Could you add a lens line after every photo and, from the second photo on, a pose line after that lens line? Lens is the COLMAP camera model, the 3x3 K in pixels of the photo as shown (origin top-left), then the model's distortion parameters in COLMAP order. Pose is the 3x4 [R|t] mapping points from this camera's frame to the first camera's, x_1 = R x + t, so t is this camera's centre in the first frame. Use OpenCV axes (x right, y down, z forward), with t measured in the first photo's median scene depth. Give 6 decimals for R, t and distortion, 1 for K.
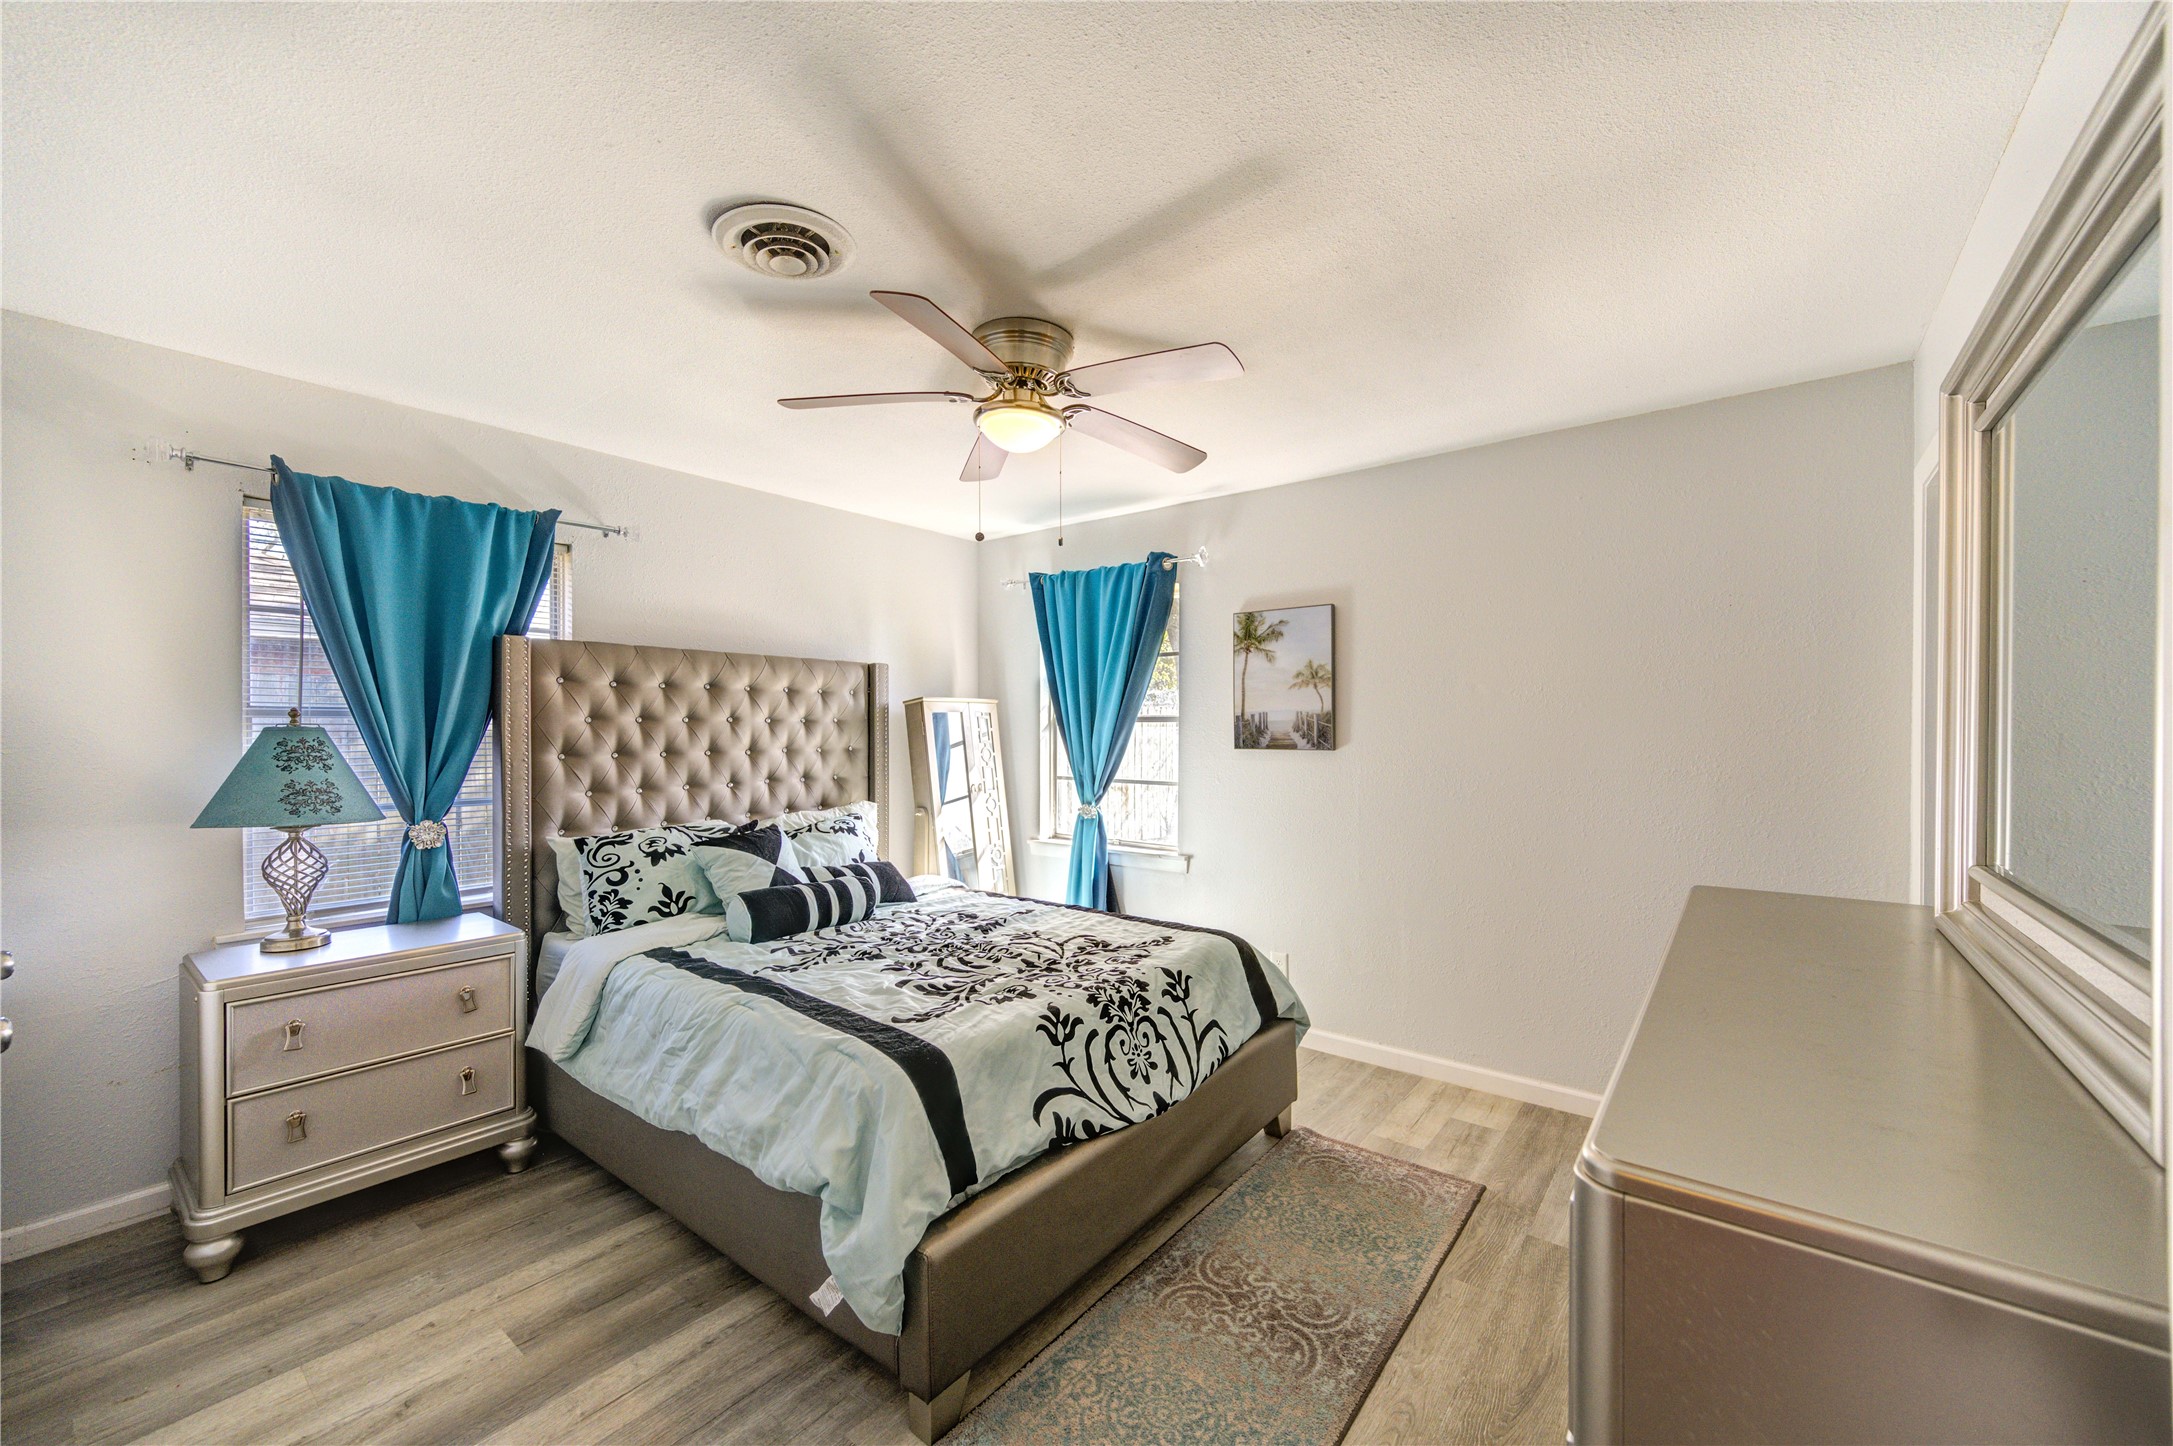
lens RADIAL K [[854.1, 0, 1091.9], [0, 854.1, 725.9], [0, 0, 1]] dist [0.005623, -0.000243]
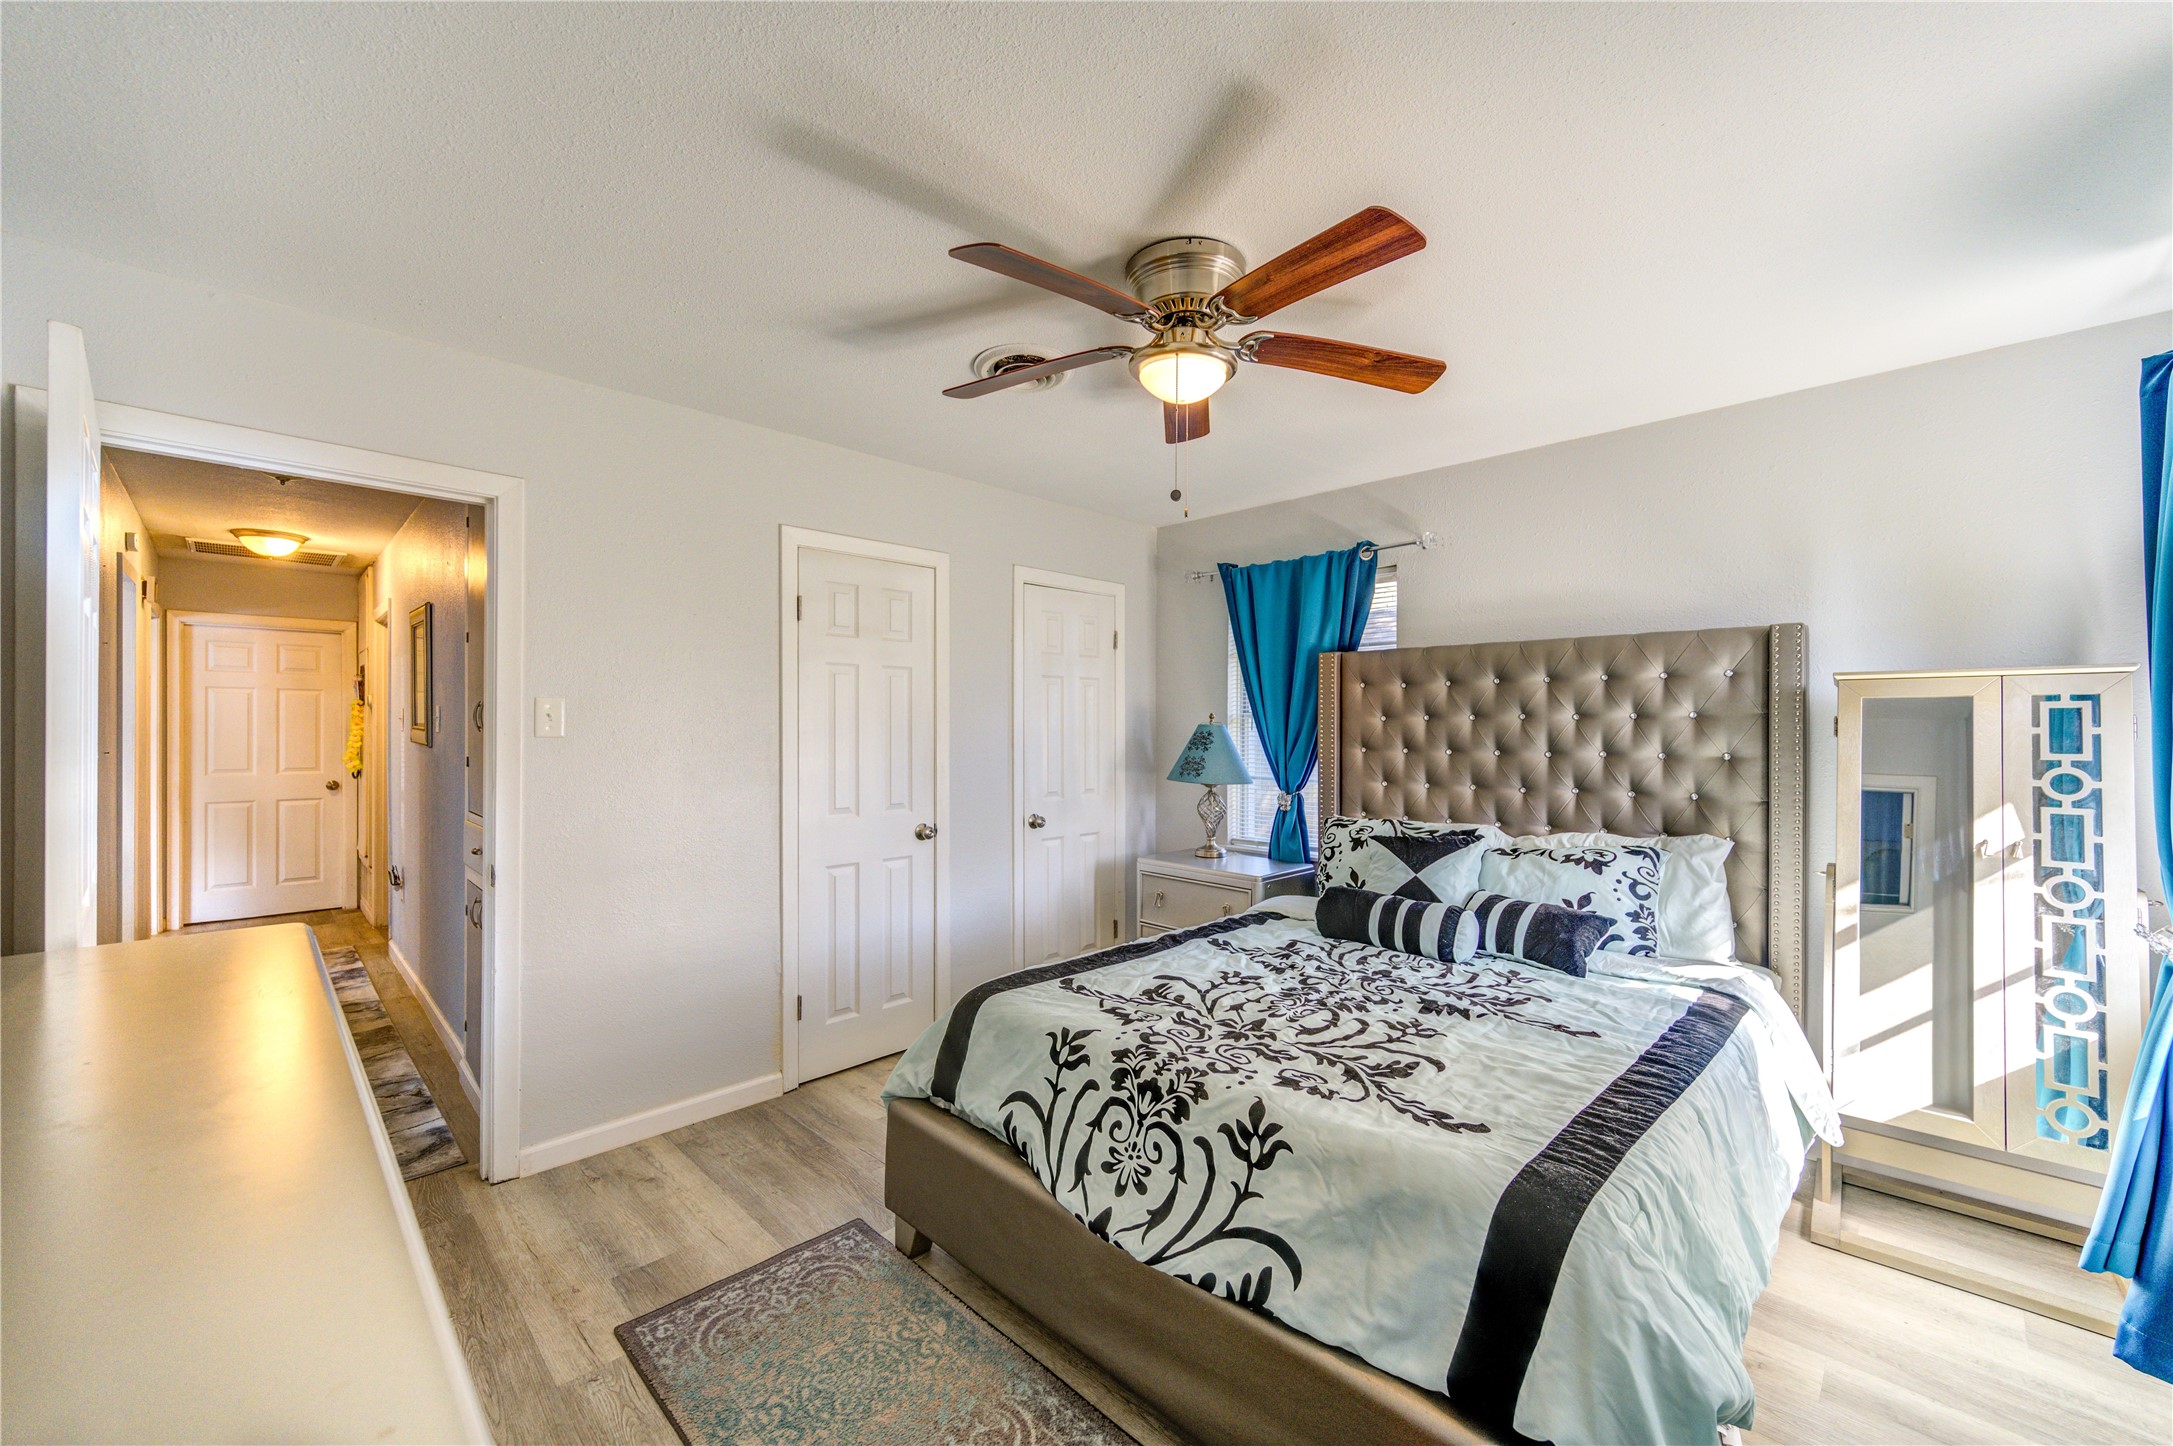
lens RADIAL K [[852.3, 0, 1094.3], [0, 852.3, 730.6], [0, 0, 1]] dist [0.004437, -0.000099]
pose [[-0.119273, 0.006885, -0.992838, 0.746957], [-0.005449, 0.999956, 0.007589, 0.002917], [0.992847, 0.006315, -0.119231, 0.980678]]
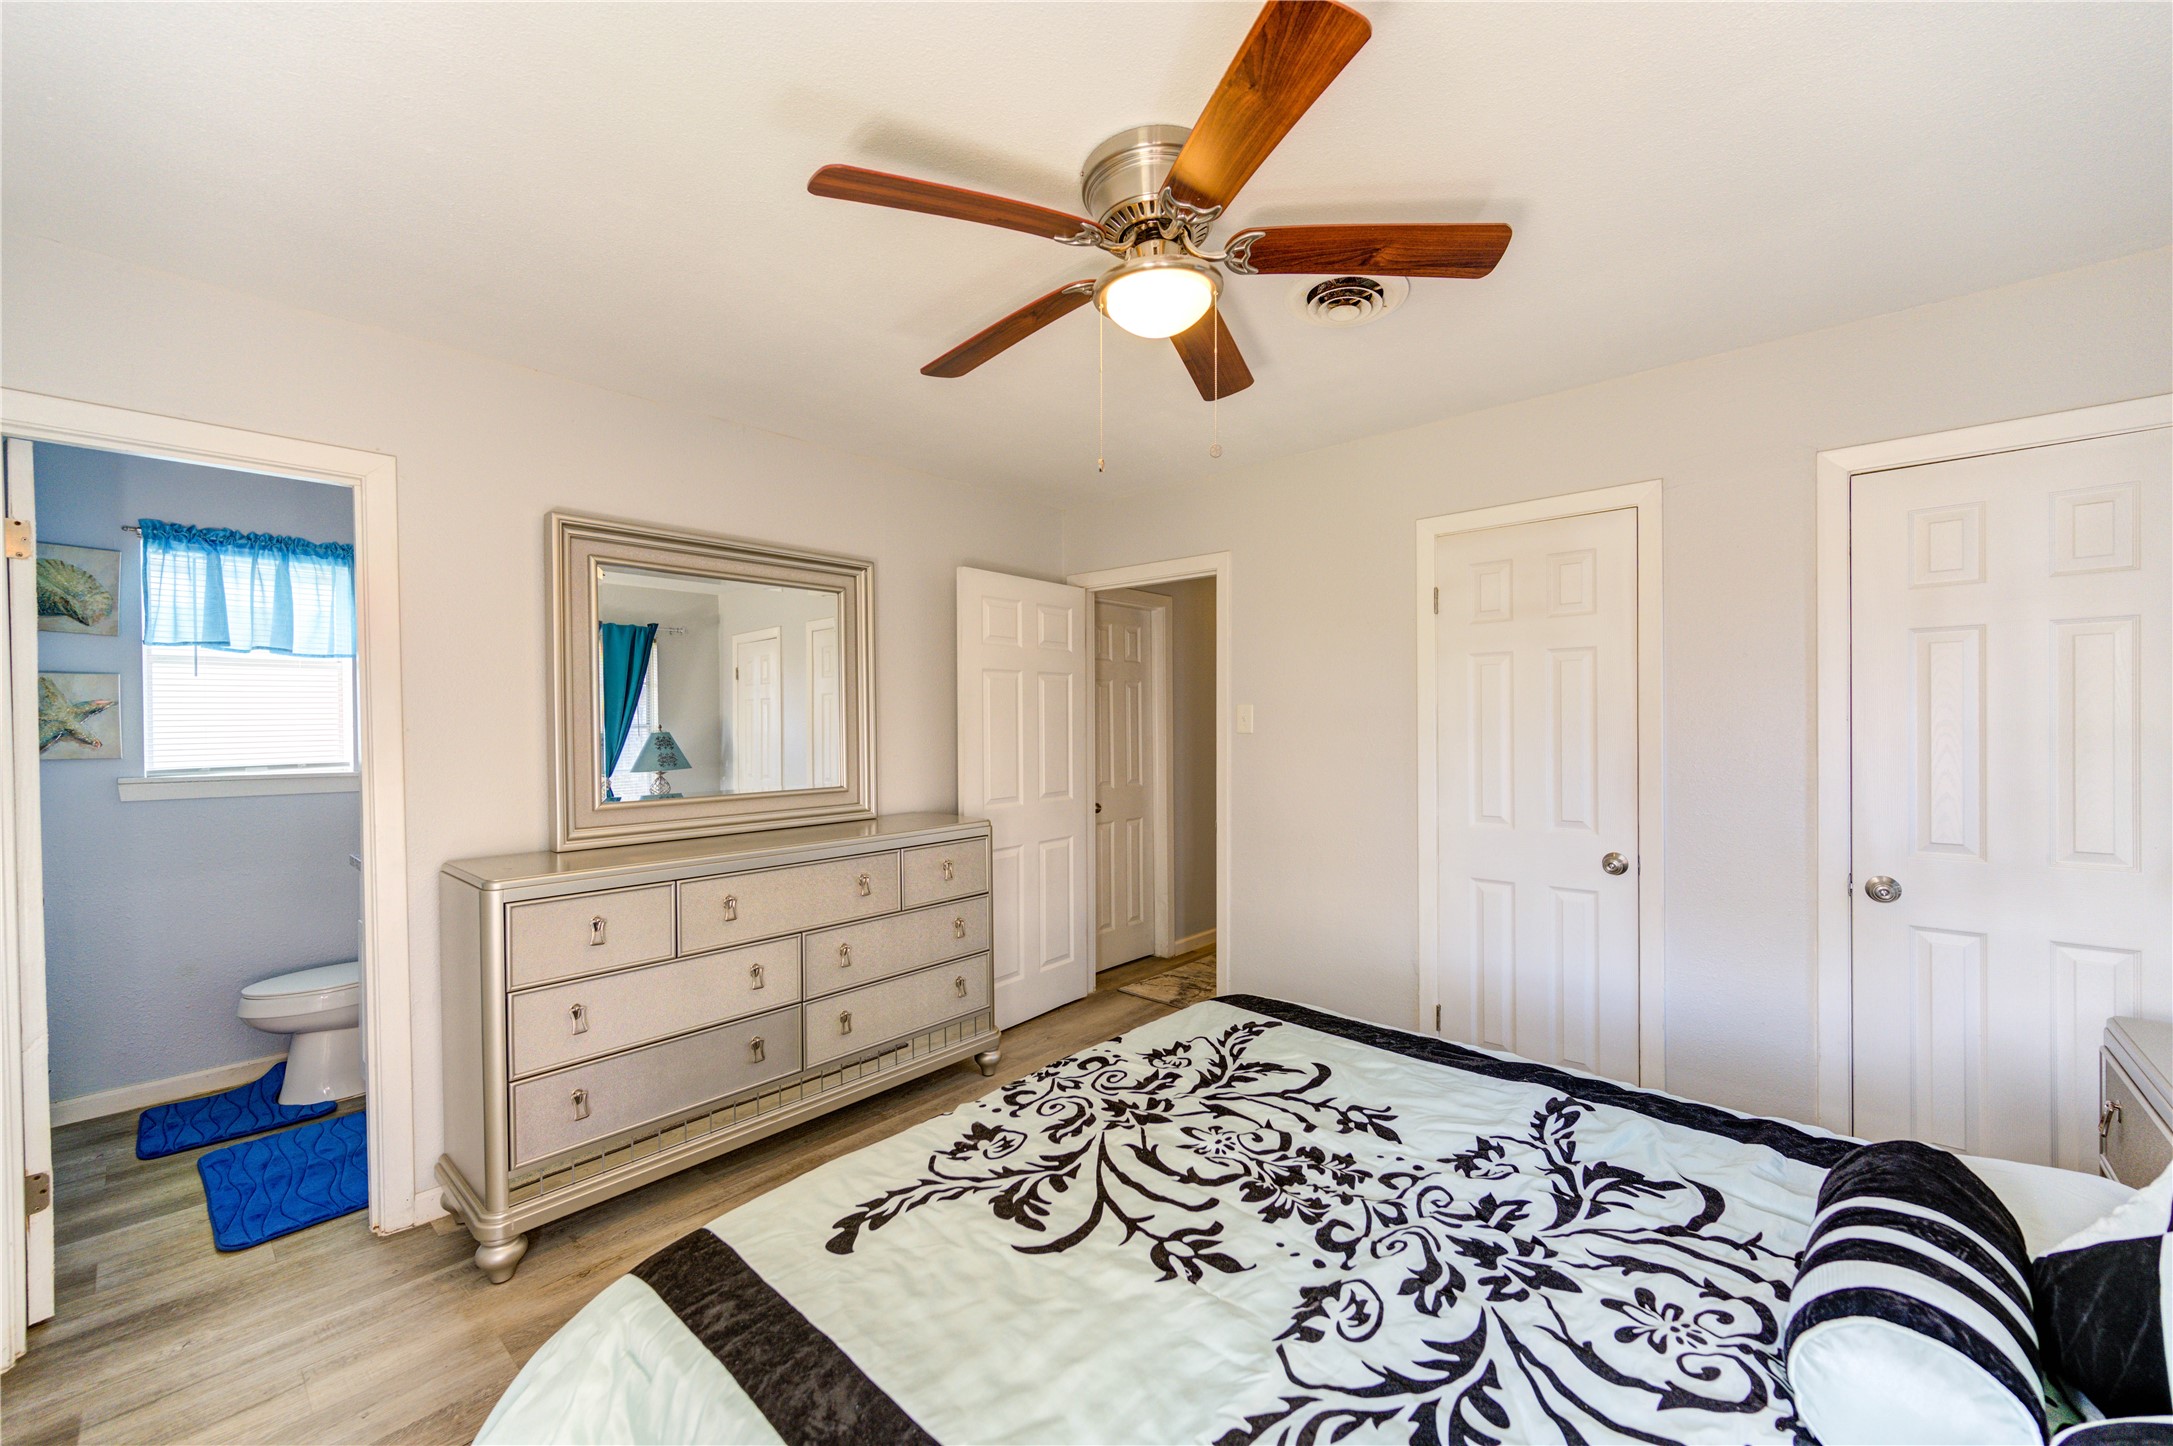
lens RADIAL K [[845.2, 0, 1094.5], [0, 845.2, 732.7], [0, 0, 1]] dist [0.000841, -0.000187]
pose [[-0.997784, 0.008820, 0.065948, -0.073564], [0.009698, 0.999869, 0.012997, 0.000237], [-0.065825, 0.013608, -0.997738, 1.647061]]
